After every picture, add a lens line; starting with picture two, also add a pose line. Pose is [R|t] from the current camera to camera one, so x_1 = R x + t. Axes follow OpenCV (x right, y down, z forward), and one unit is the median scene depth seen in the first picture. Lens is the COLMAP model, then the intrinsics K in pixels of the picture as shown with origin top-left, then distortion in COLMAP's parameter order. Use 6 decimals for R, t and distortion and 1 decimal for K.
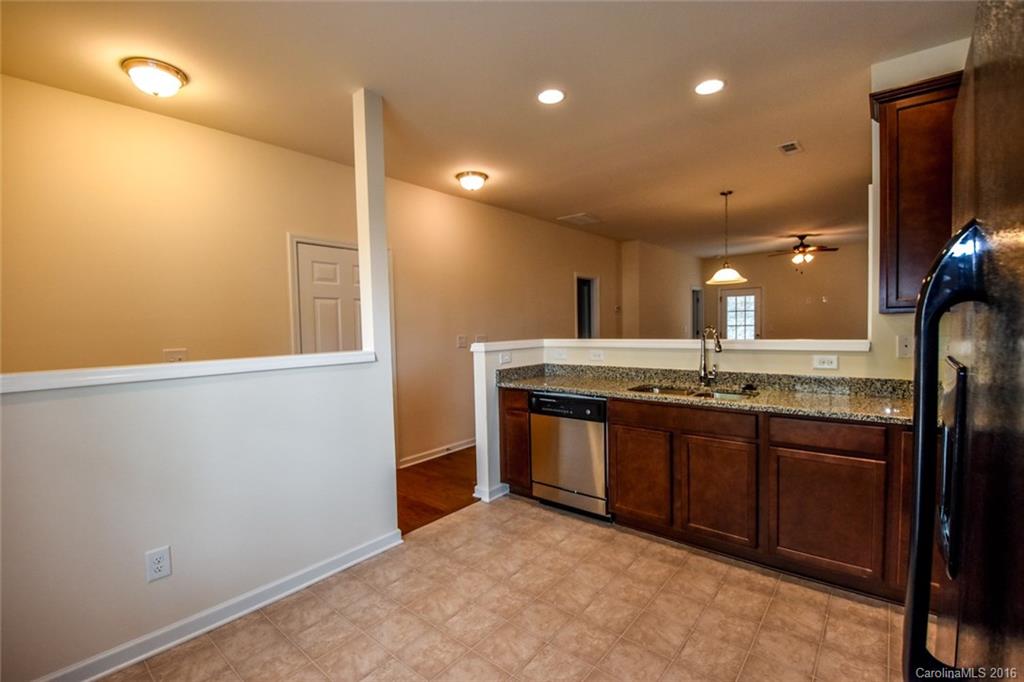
lens RADIAL K [[447.7, 0, 512.0], [0, 447.7, 341.0], [0, 0, 1]] dist [0.046714, -0.000105]
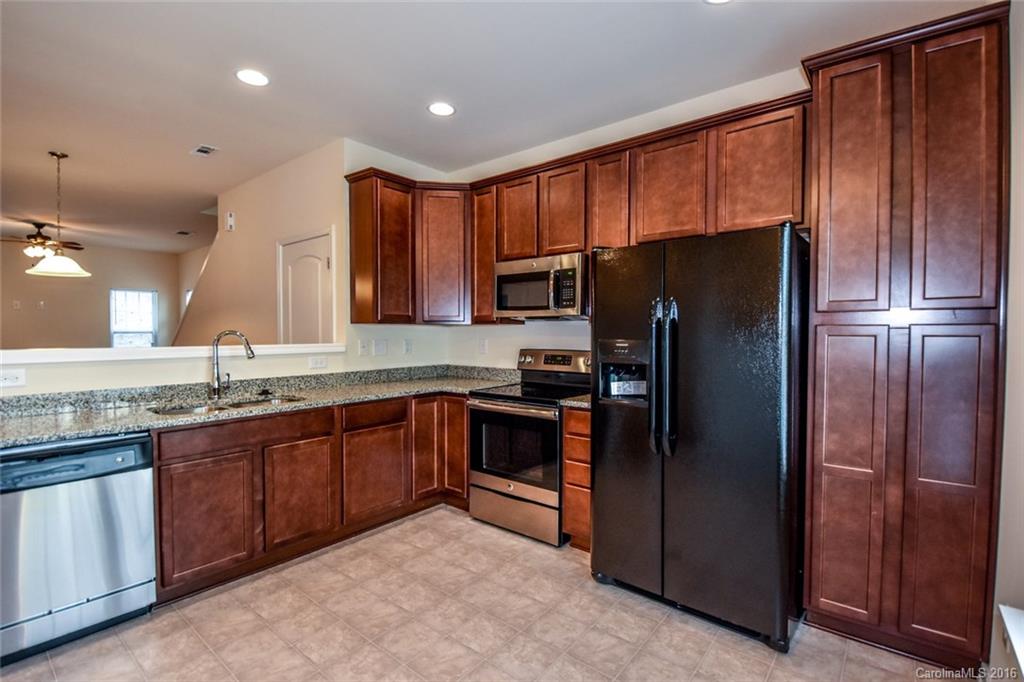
lens RADIAL K [[476.2, 0, 528.4], [0, 476.2, 342.7], [0, 0, 1]] dist [-0.030825, -0.000756]
pose [[-0.027247, -0.002906, 0.999625, -0.541576], [0.031184, 0.999507, 0.003756, 0.007566], [-0.999142, 0.031274, -0.027143, 0.465508]]
